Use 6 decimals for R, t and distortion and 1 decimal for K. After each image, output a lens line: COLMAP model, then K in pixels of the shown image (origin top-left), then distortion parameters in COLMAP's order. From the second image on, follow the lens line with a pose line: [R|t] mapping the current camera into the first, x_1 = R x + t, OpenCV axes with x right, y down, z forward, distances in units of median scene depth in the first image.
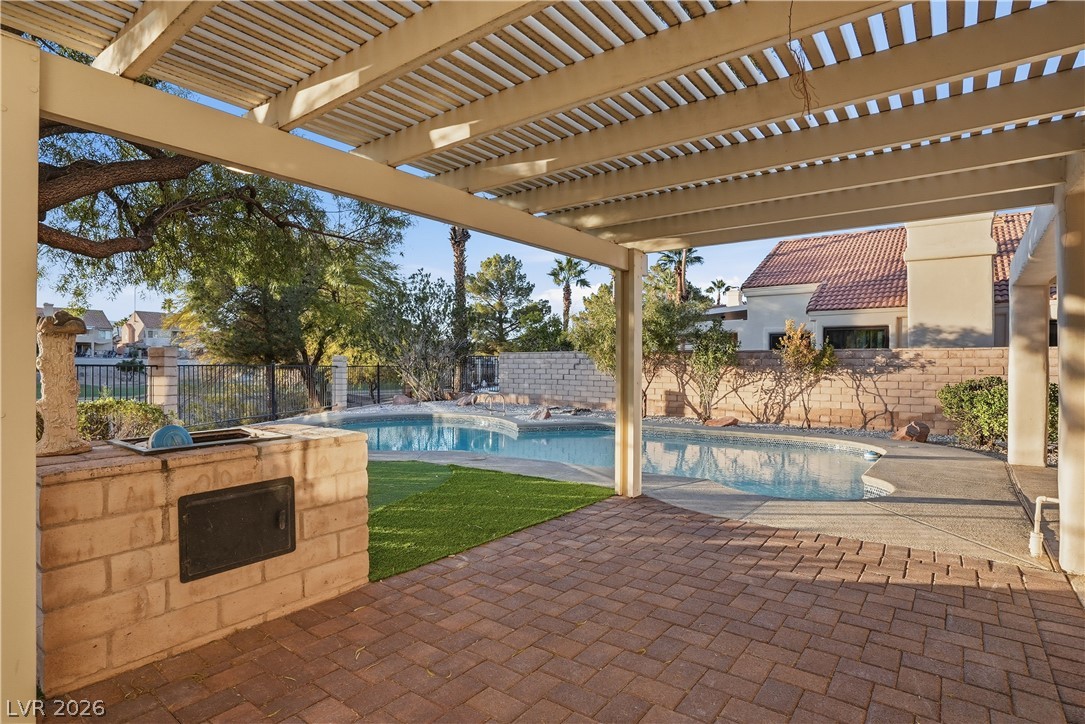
lens RADIAL K [[539.1, 0, 539.7], [0, 539.1, 358.7], [0, 0, 1]] dist [-0.073985, 0.030749]
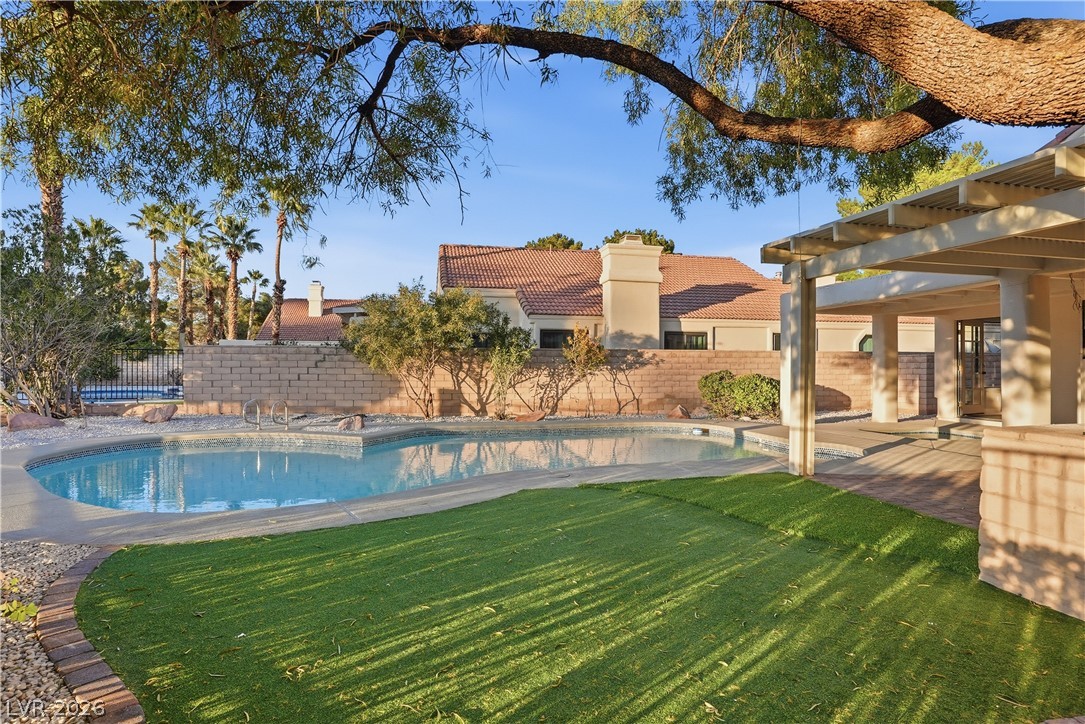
lens RADIAL K [[539.1, 0, 539.7], [0, 539.1, 358.7], [0, 0, 1]] dist [-0.073985, 0.030749]
pose [[0.663668, 0.004875, 0.748011, -0.366078], [-0.009336, 0.999955, 0.001766, 0.002467], [-0.747969, -0.008156, 0.663684, 0.244233]]
